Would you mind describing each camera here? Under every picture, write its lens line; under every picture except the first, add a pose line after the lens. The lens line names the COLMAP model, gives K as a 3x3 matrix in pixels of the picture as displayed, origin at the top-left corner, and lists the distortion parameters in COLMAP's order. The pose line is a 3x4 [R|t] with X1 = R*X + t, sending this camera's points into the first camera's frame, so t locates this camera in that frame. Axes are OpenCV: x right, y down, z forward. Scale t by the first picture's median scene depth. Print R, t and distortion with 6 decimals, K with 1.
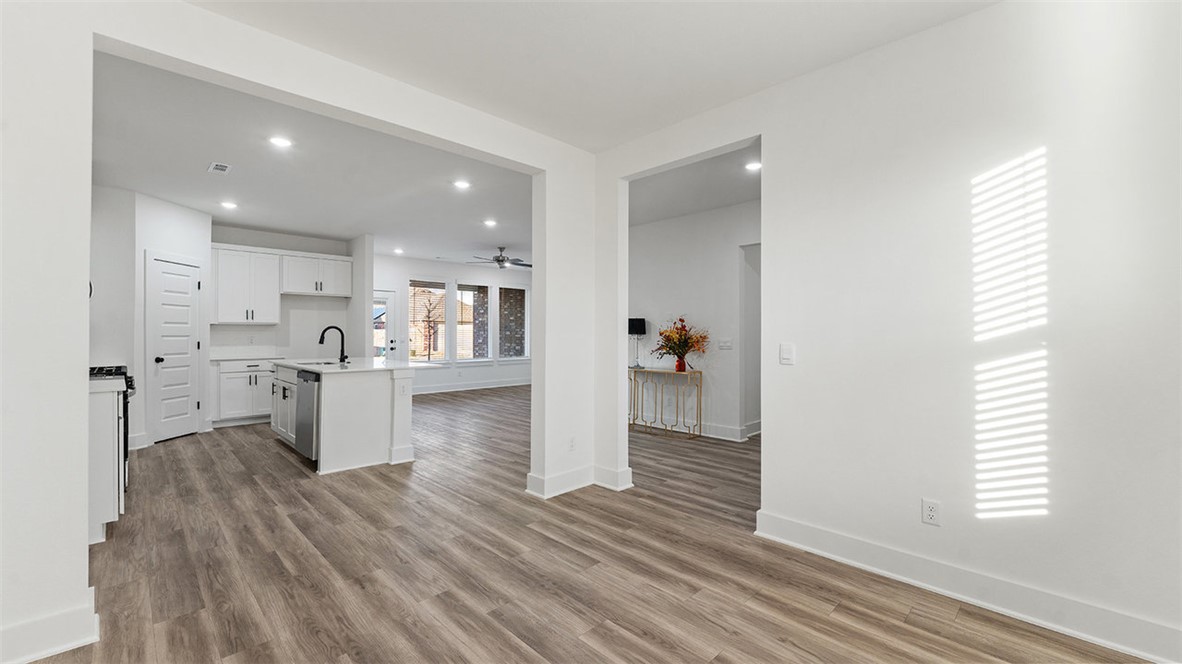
lens RADIAL K [[474.1, 0, 585.9], [0, 474.1, 334.4], [0, 0, 1]] dist [-0.006279, -0.000566]
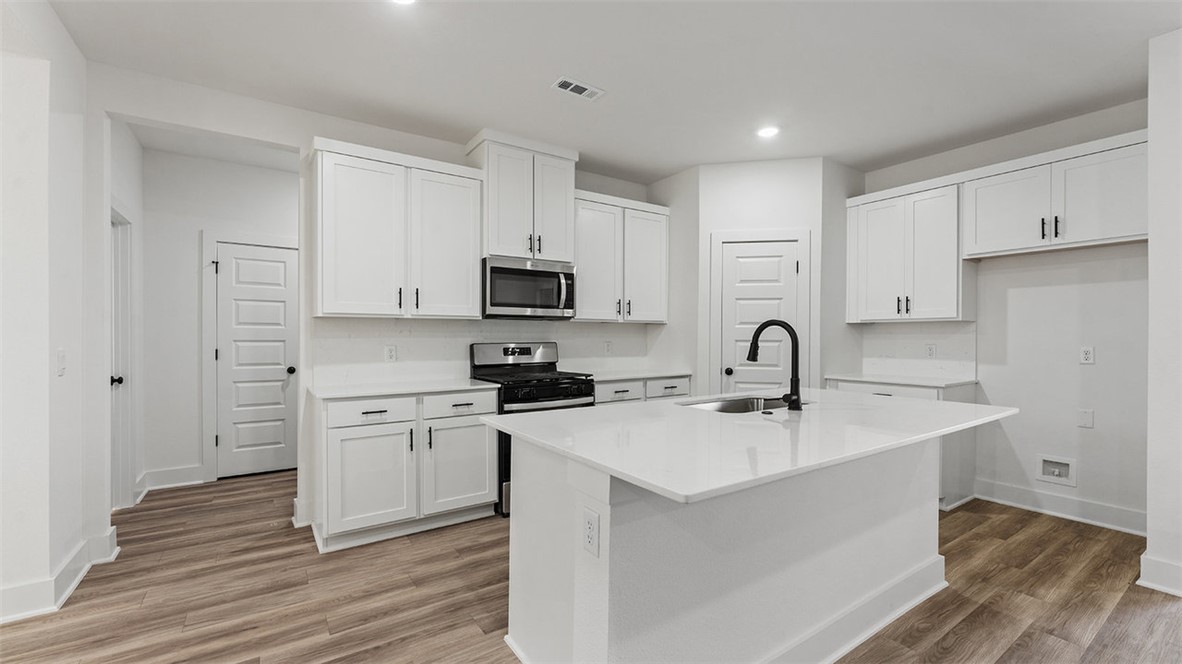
lens RADIAL K [[480.8, 0, 587.9], [0, 480.8, 339.2], [0, 0, 1]] dist [-0.006282, -0.000100]
pose [[-0.180843, 0.003313, -0.983506, -0.080986], [-0.004959, 0.999979, 0.004280, -0.000996], [0.983499, 0.005651, -0.180823, 0.831496]]
